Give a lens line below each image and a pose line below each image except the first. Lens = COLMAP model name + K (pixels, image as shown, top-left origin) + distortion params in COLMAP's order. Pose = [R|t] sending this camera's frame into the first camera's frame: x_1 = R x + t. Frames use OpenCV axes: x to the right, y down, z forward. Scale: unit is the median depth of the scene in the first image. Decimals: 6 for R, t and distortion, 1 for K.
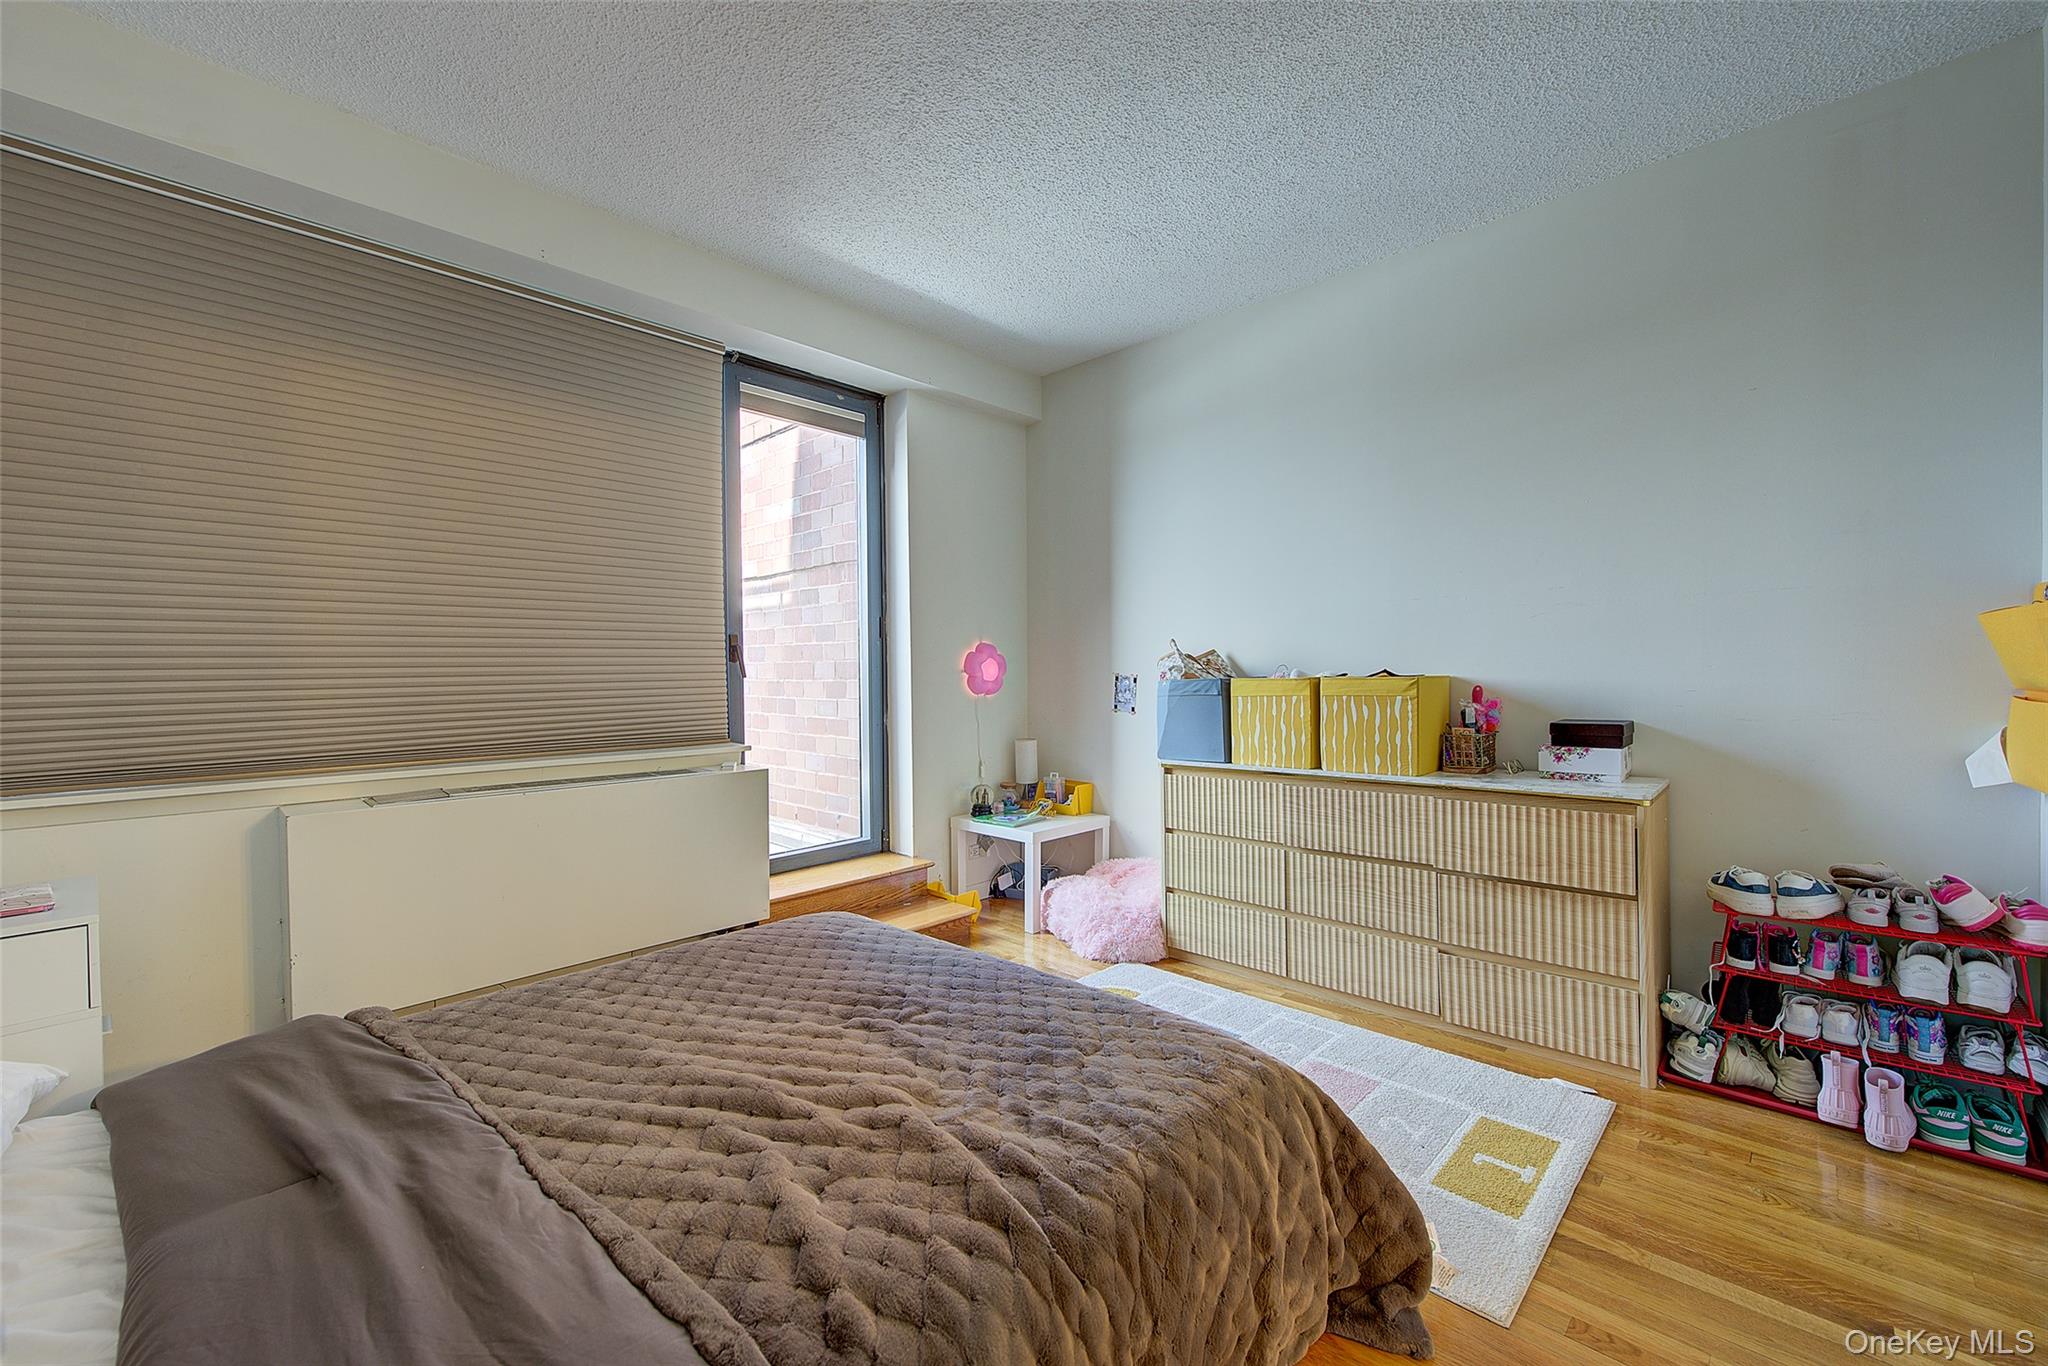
lens RADIAL K [[806.8, 0, 1027.3], [0, 806.8, 678.8], [0, 0, 1]] dist [0.003182, -0.004794]
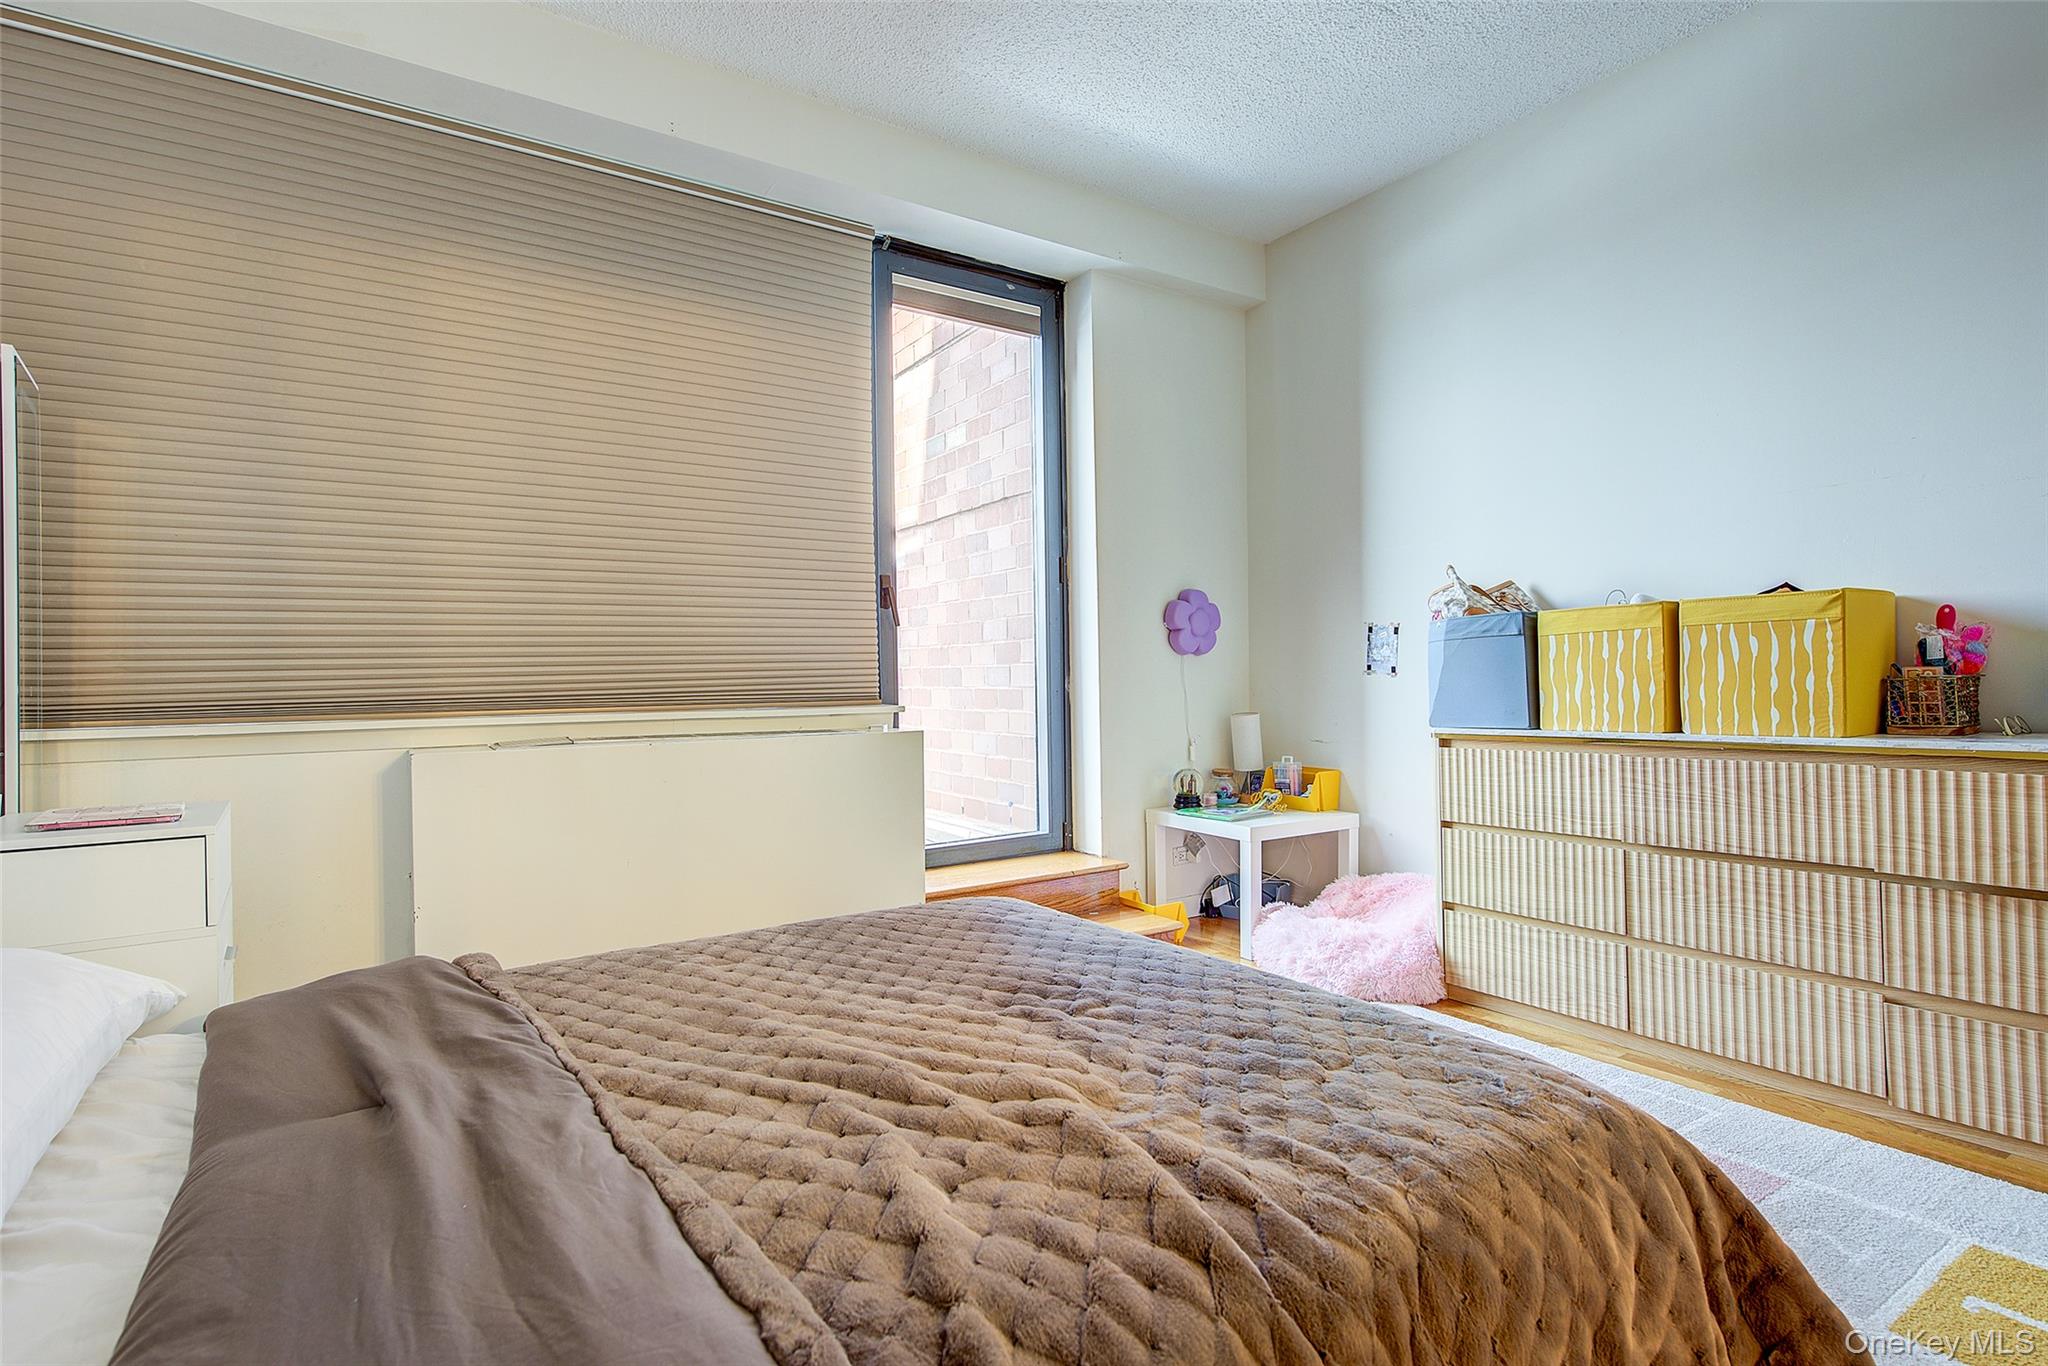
lens RADIAL K [[983.2, 0, 1028.7], [0, 983.2, 676.0], [0, 0, 1]] dist [-0.002210, -0.002050]
pose [[0.974997, -0.005448, -0.222152, 0.009223], [0.003725, 0.999960, -0.008174, 0.114060], [0.222188, 0.007142, 0.974978, 0.090032]]
